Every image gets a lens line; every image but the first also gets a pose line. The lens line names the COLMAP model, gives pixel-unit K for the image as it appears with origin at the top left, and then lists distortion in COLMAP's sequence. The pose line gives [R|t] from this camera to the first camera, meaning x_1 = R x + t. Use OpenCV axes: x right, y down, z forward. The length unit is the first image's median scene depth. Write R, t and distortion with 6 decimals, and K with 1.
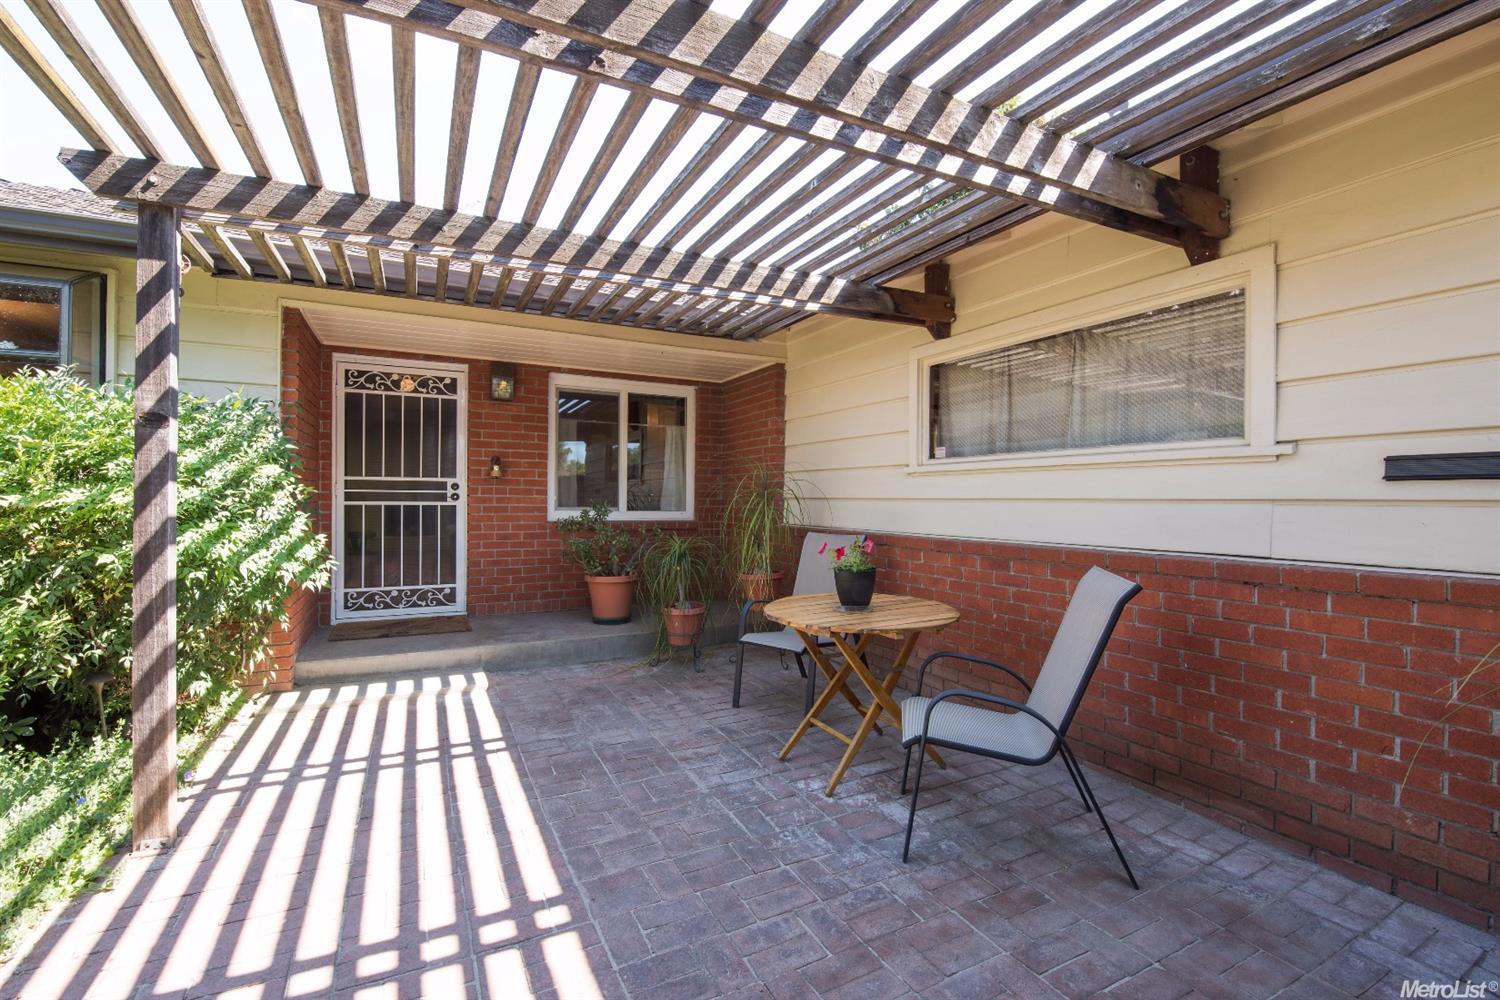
lens RADIAL K [[650.0, 0, 750.0], [0, 650.0, 500.0], [0, 0, 1]] dist [-0.000551, -0.011535]
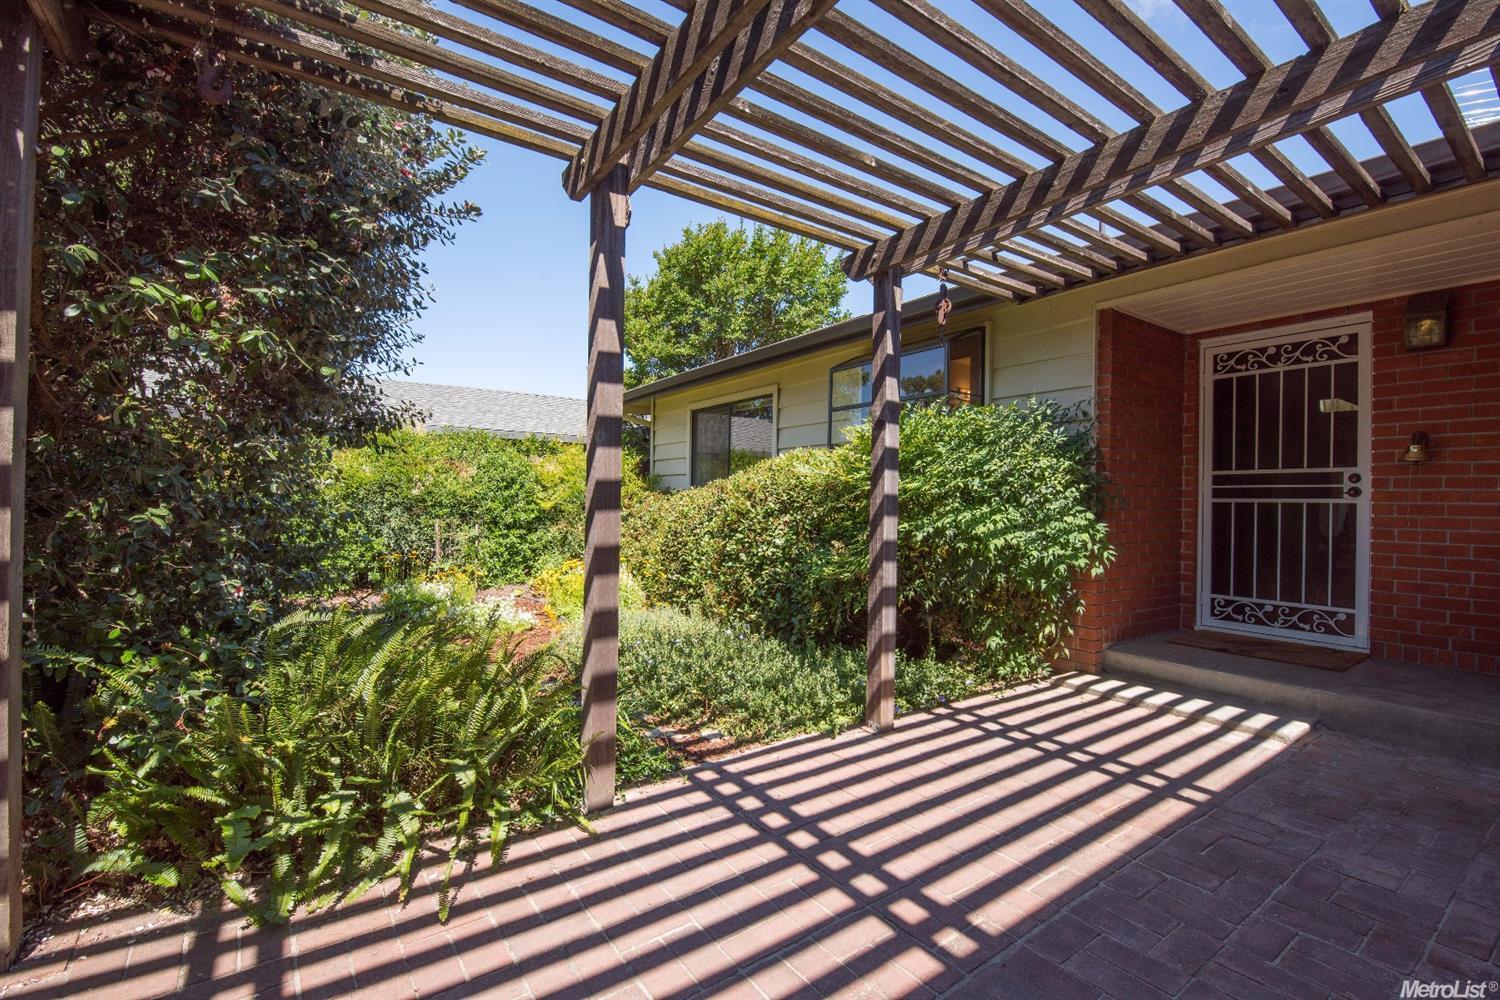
lens RADIAL K [[650.0, 0, 750.0], [0, 650.0, 500.0], [0, 0, 1]] dist [-0.000551, -0.011535]
pose [[0.135299, -0.008803, -0.990766, 0.192932], [-0.018084, 0.999772, -0.011352, 0.026385], [0.990640, 0.019452, 0.135109, 0.225258]]
